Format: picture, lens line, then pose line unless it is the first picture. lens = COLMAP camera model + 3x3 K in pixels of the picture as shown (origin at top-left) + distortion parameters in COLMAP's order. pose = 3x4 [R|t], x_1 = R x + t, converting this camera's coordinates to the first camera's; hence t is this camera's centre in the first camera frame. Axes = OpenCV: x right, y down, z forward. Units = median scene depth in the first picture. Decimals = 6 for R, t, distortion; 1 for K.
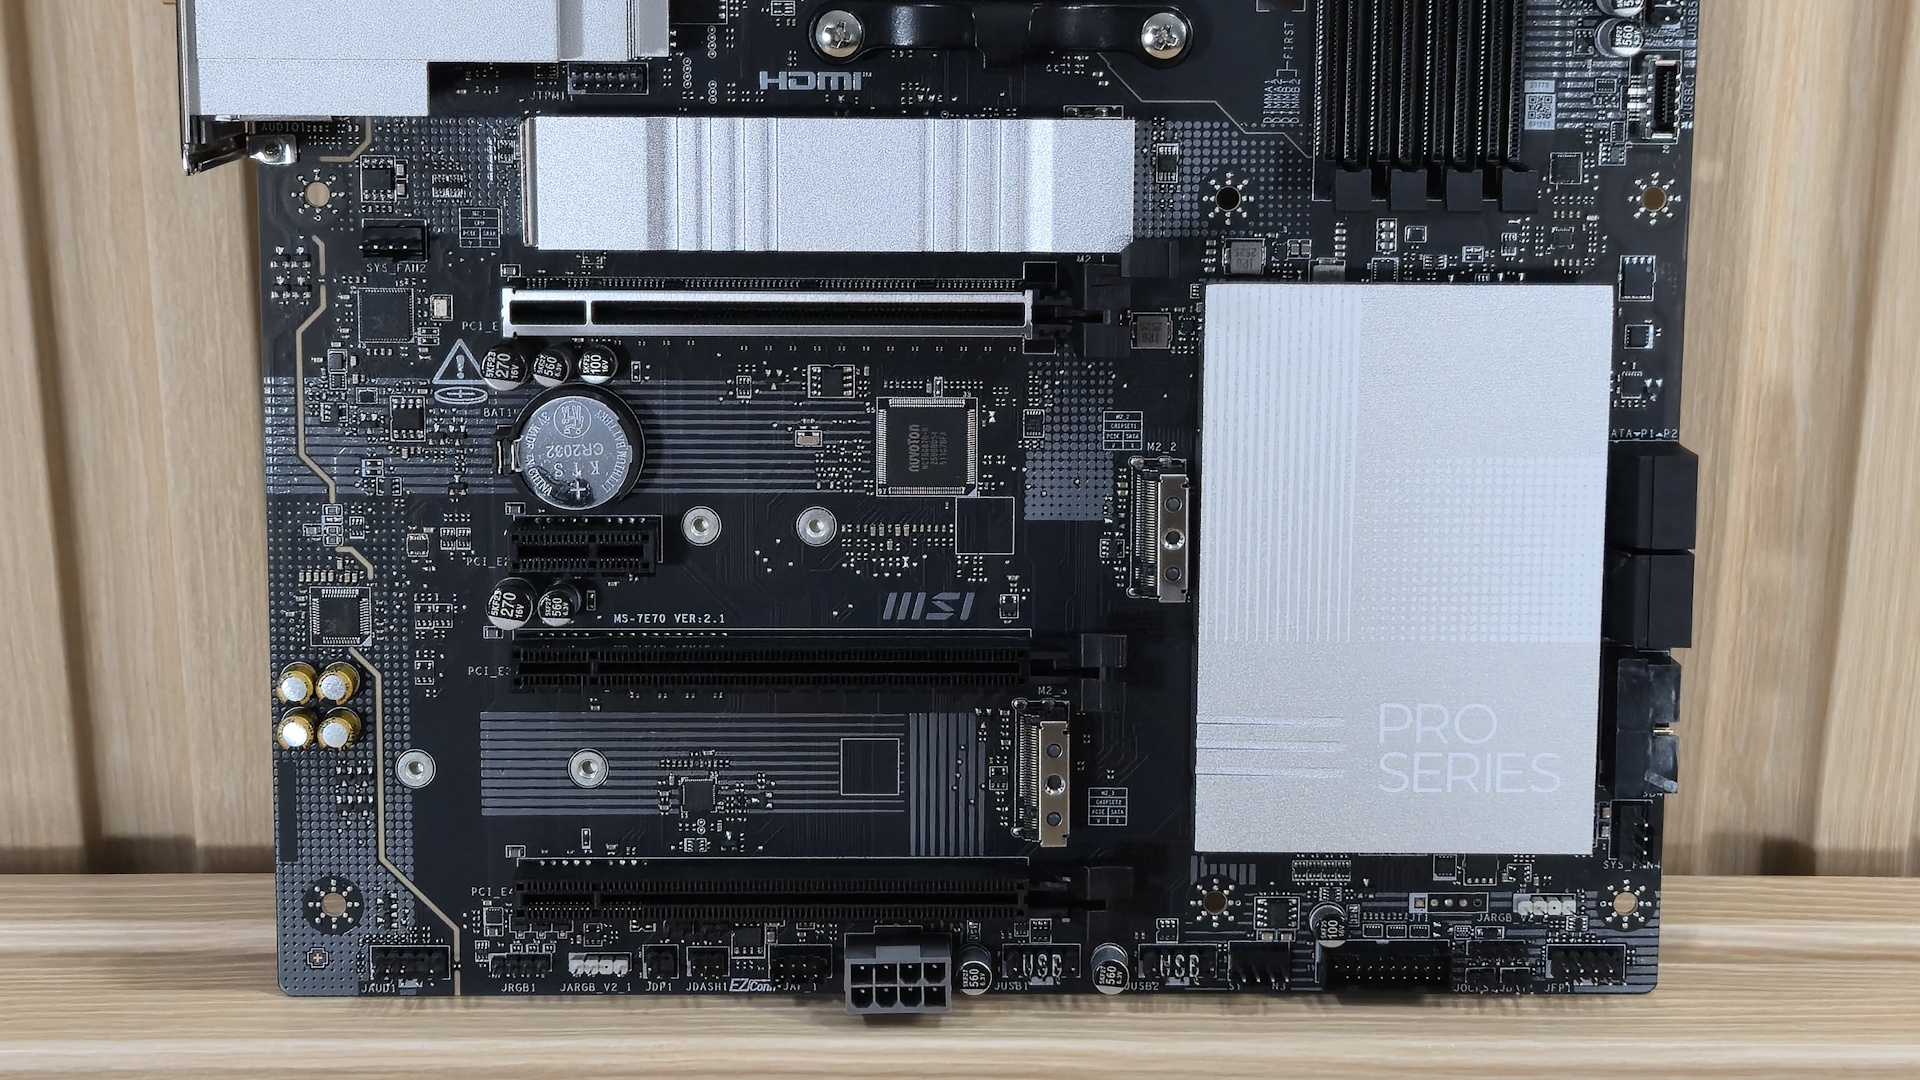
lens RADIAL K [[3316.6, 0, 884.9], [0, 3316.6, 537.7], [0, 0, 1]] dist [0.025327, -0.230316]
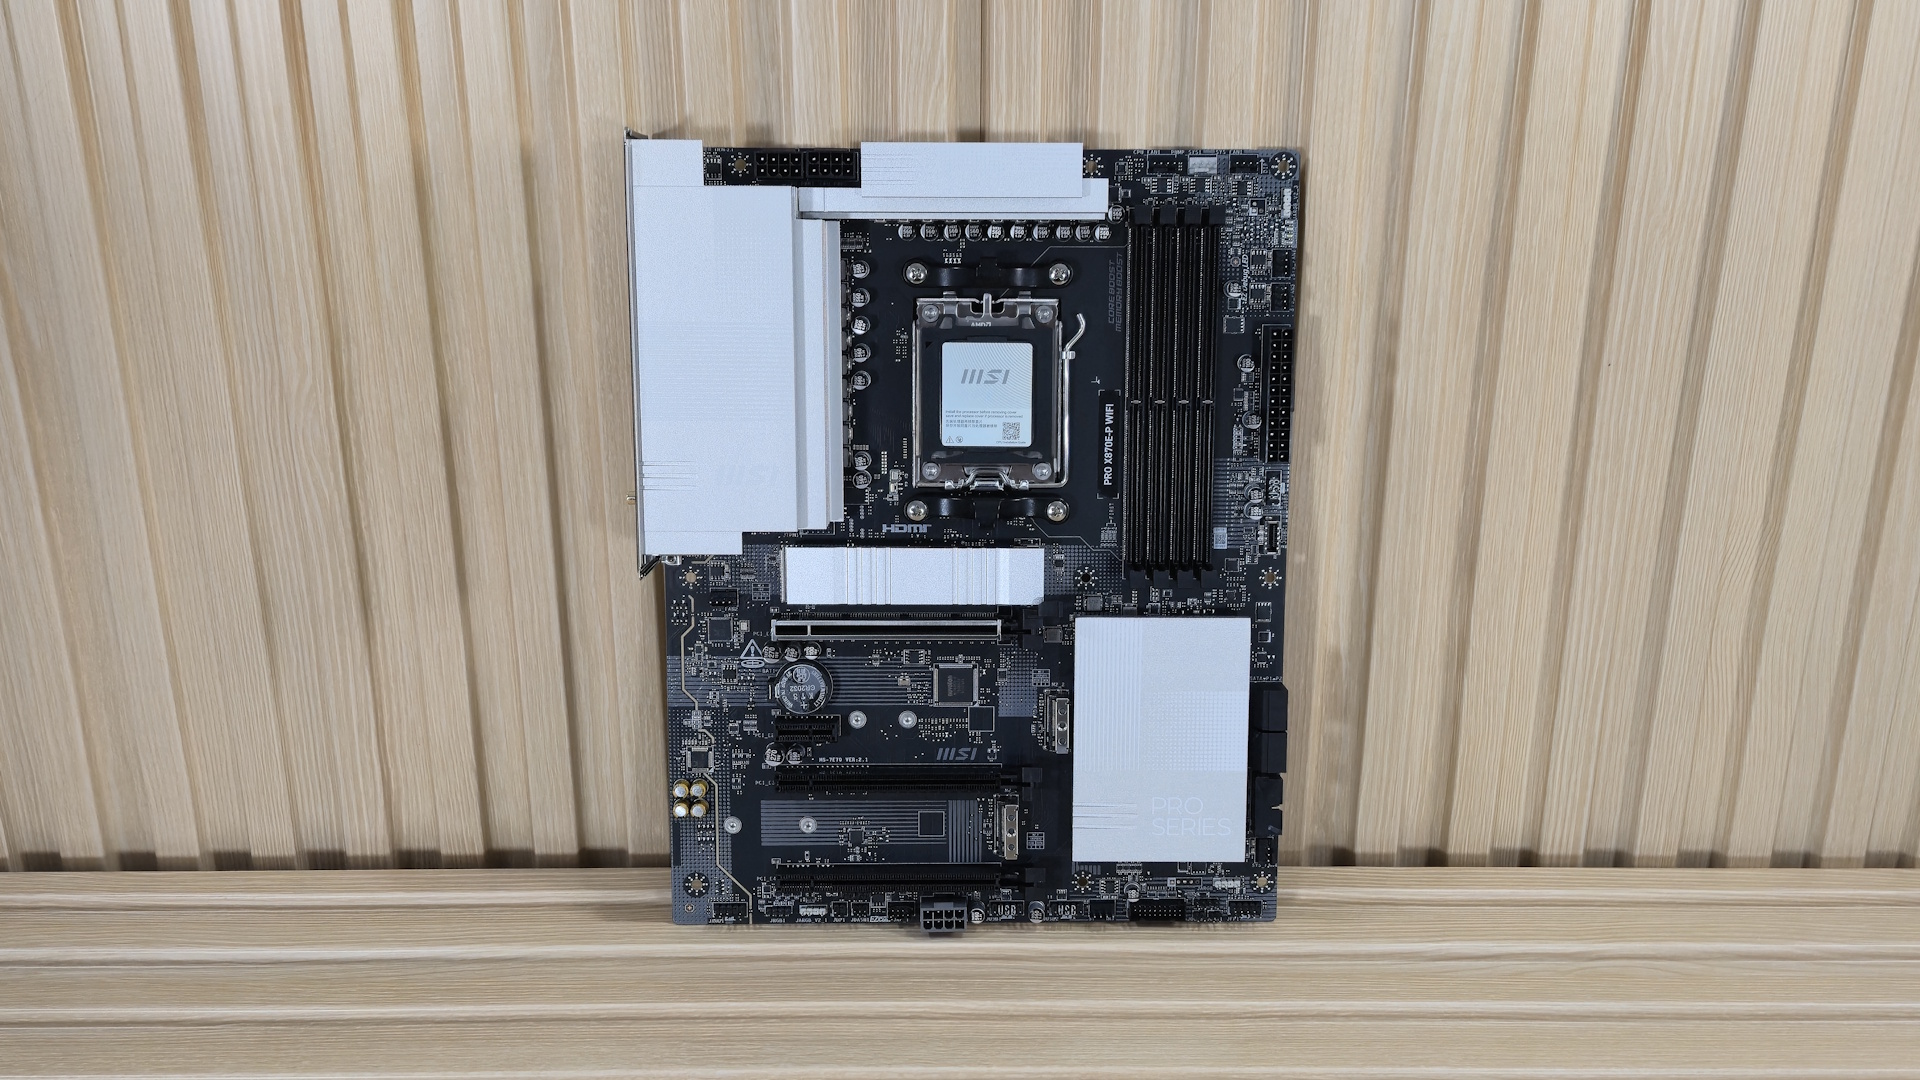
lens RADIAL K [[1862.8, 0, 968.1], [0, 1862.8, 608.0], [0, 0, 1]] dist [-0.010632, -0.010730]
pose [[0.999941, -0.002360, 0.010576, 0.007719], [0.002453, 0.999958, -0.008795, -0.069633], [-0.010555, 0.008820, 0.999905, -0.290728]]
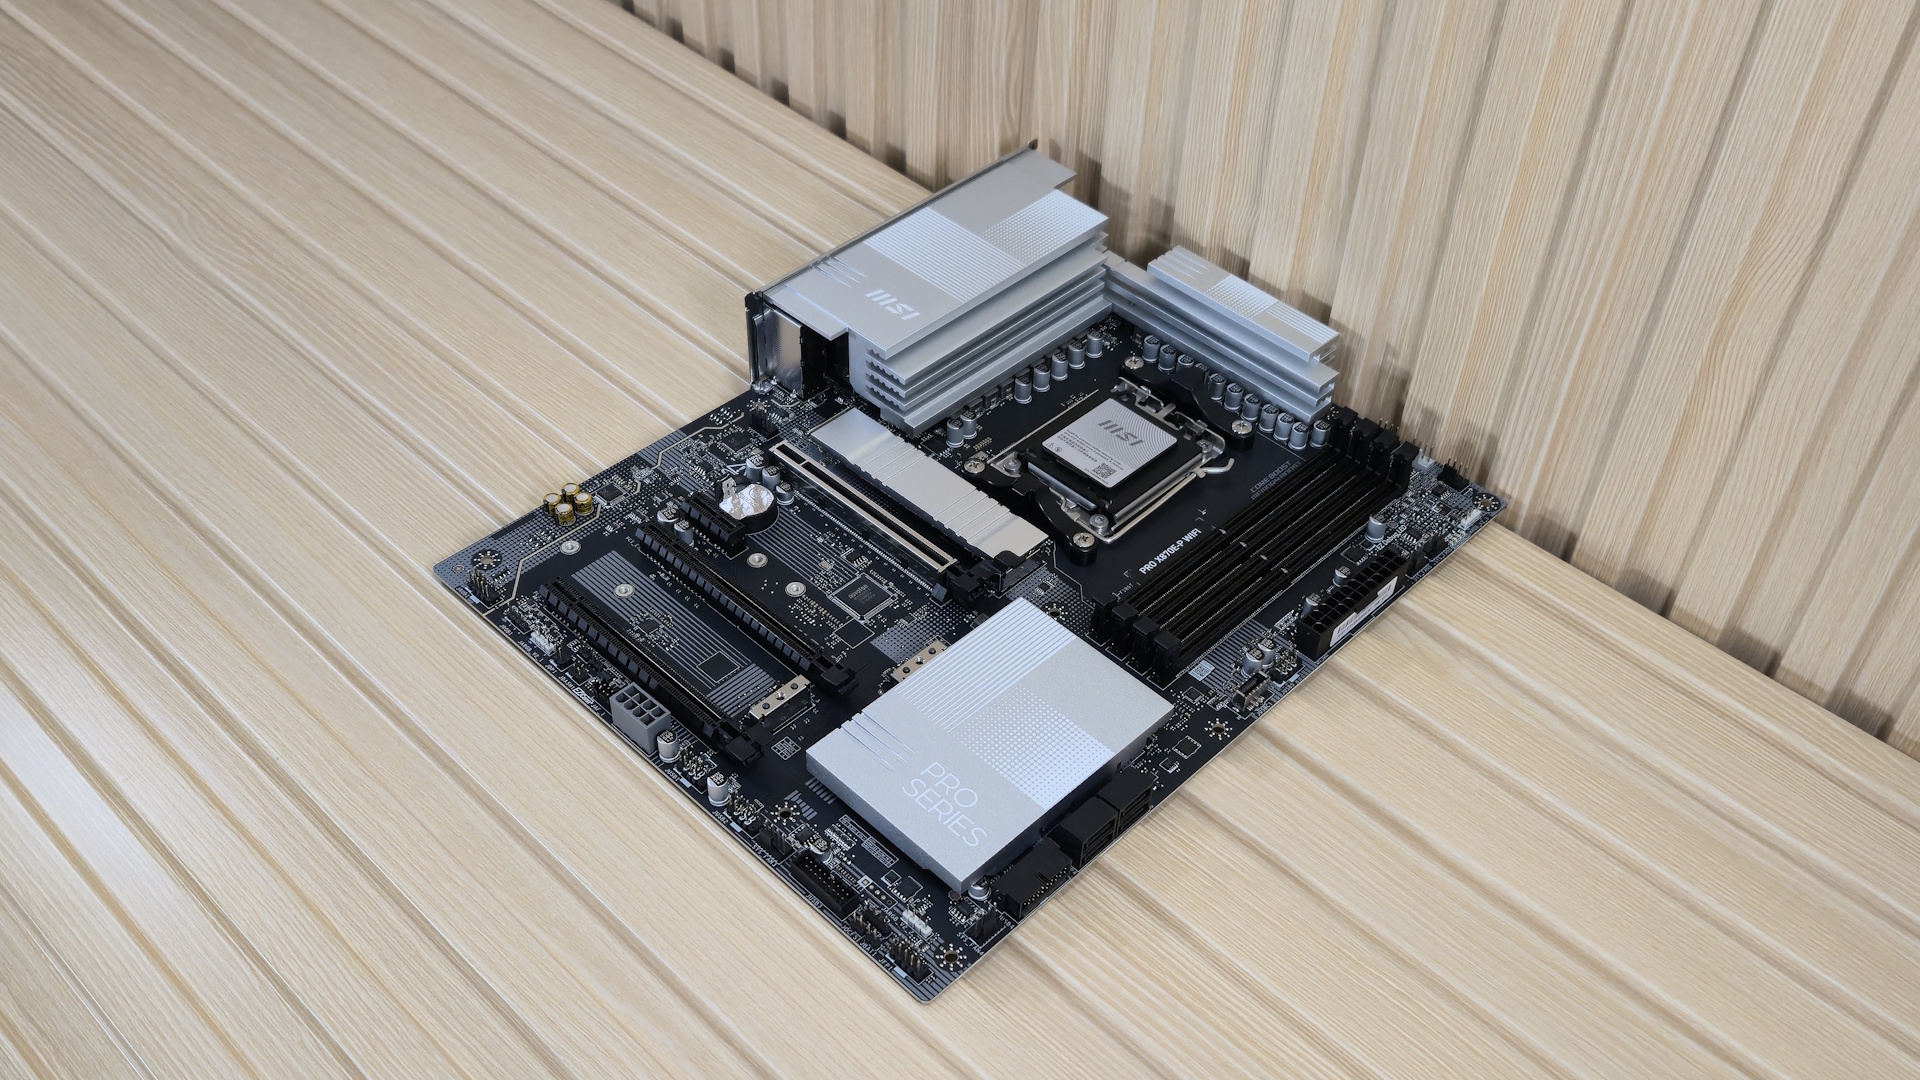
lens RADIAL K [[1862.8, 0, 968.1], [0, 1862.8, 608.0], [0, 0, 1]] dist [-0.010632, -0.010730]
pose [[0.716653, 0.511300, -0.474321, 0.597813], [-0.679810, 0.360212, -0.638832, 0.653416], [-0.155778, 0.780269, 0.605734, 0.312626]]
